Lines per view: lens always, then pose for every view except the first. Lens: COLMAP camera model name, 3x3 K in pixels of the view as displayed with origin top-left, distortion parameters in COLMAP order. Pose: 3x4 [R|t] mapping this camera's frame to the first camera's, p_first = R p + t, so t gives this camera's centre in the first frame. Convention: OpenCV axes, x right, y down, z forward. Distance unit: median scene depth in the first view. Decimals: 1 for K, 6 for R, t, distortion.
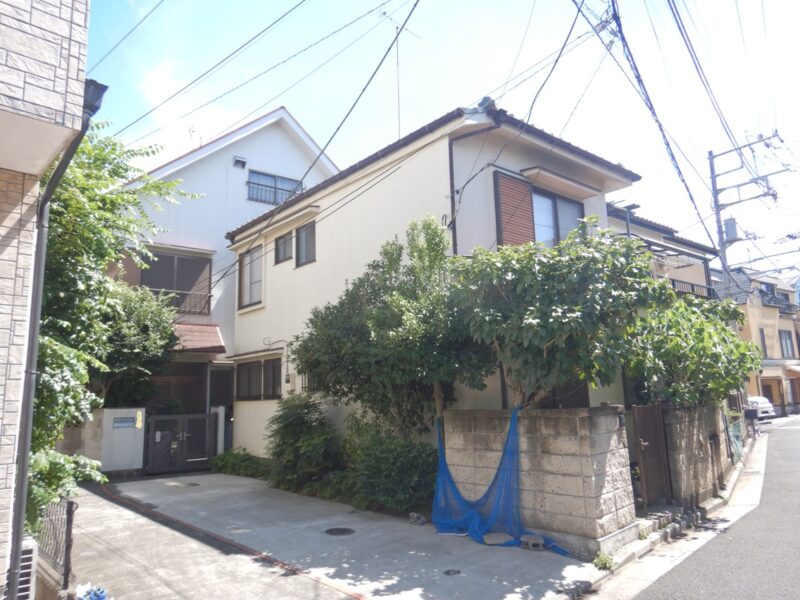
lens RADIAL K [[570.7, 0, 396.8], [0, 570.7, 298.3], [0, 0, 1]] dist [0.009902, -0.004135]
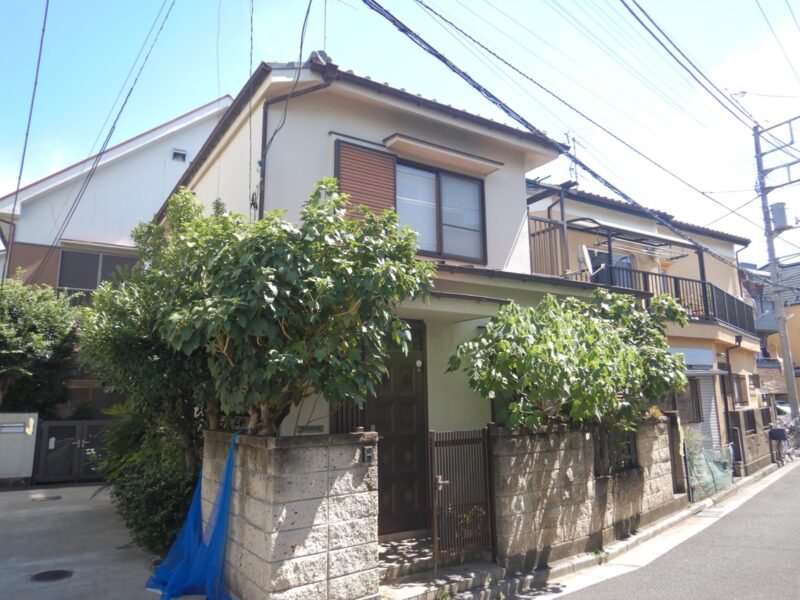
lens RADIAL K [[570.7, 0, 403.1], [0, 570.7, 299.0], [0, 0, 1]] dist [0.009902, -0.004135]
pose [[0.989848, -0.003884, -0.142074, 0.314412], [0.003455, 0.999989, -0.003268, 0.009172], [0.142086, 0.002744, 0.989851, 0.156847]]
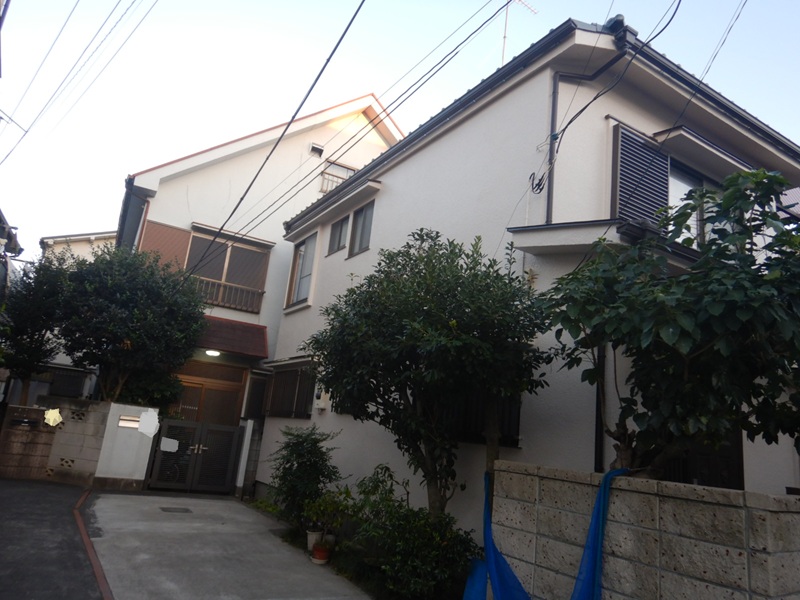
lens RADIAL K [[570.7, 0, 397.4], [0, 570.7, 300.6], [0, 0, 1]] dist [0.009902, -0.004135]
pose [[0.977635, 0.097454, -0.186369, 0.050964], [-0.110434, 0.992037, -0.060560, 0.048530], [0.178983, 0.079787, 0.980612, 0.235543]]
